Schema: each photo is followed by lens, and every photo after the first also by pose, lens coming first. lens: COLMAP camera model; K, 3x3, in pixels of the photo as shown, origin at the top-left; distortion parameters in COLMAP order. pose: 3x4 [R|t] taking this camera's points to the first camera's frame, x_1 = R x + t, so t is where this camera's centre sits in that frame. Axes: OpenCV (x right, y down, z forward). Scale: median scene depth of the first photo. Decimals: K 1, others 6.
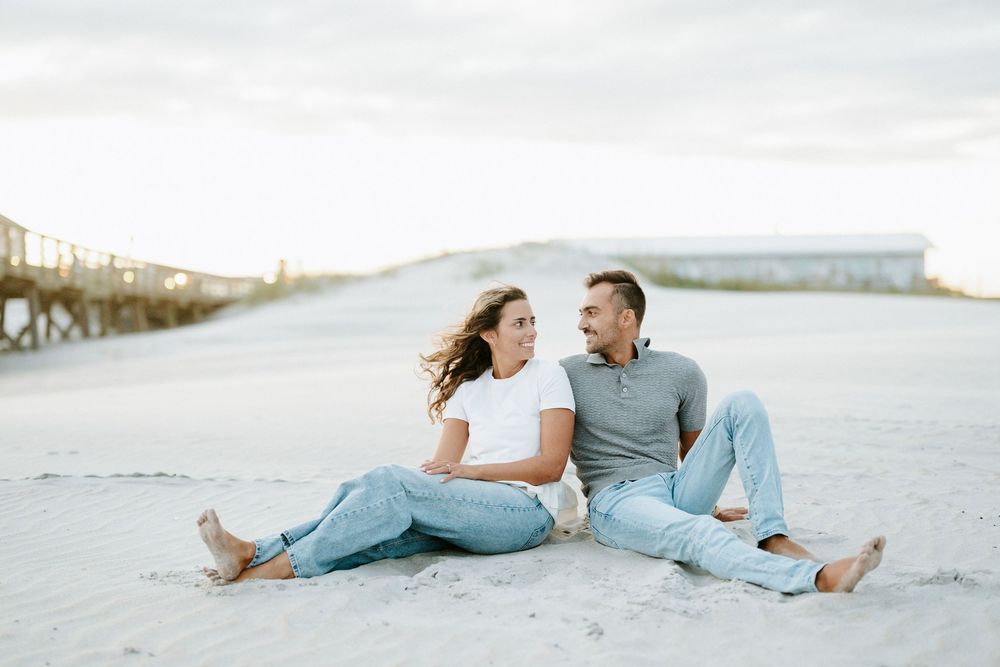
lens RADIAL K [[1468.0, 0, 500.0], [0, 1468.0, 333.5], [0, 0, 1]] dist [0.310404, -0.024780]
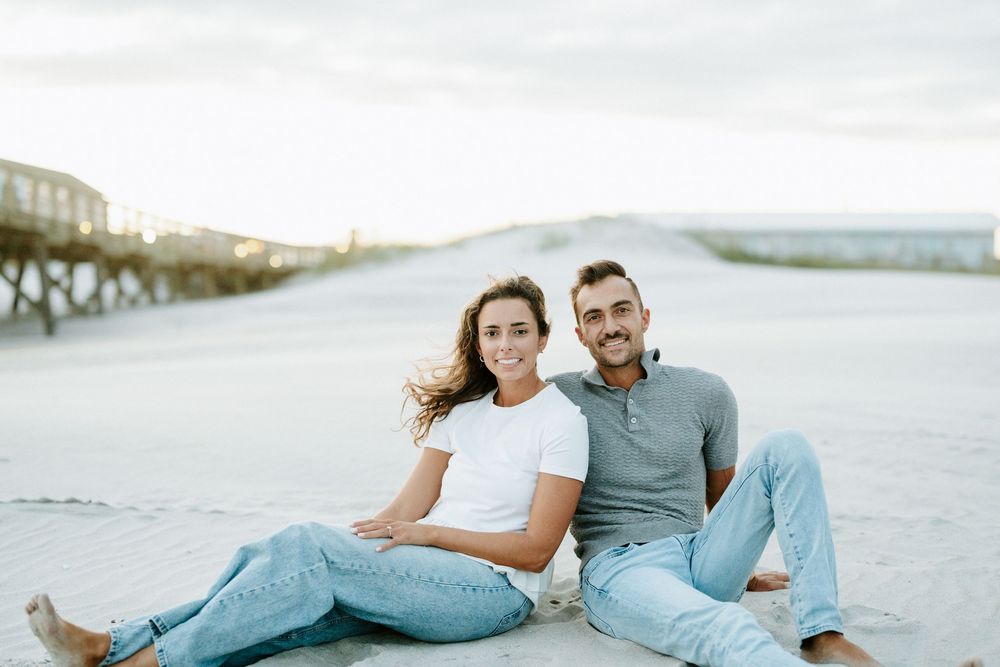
lens RADIAL K [[1397.1, 0, 523.1], [0, 1397.1, 336.4], [0, 0, 1]] dist [0.305394, 0.028654]
pose [[0.999054, 0.021612, -0.037725, 0.055457], [-0.020651, 0.999457, 0.025660, -0.024873], [0.038259, -0.024857, 0.998959, 0.273758]]
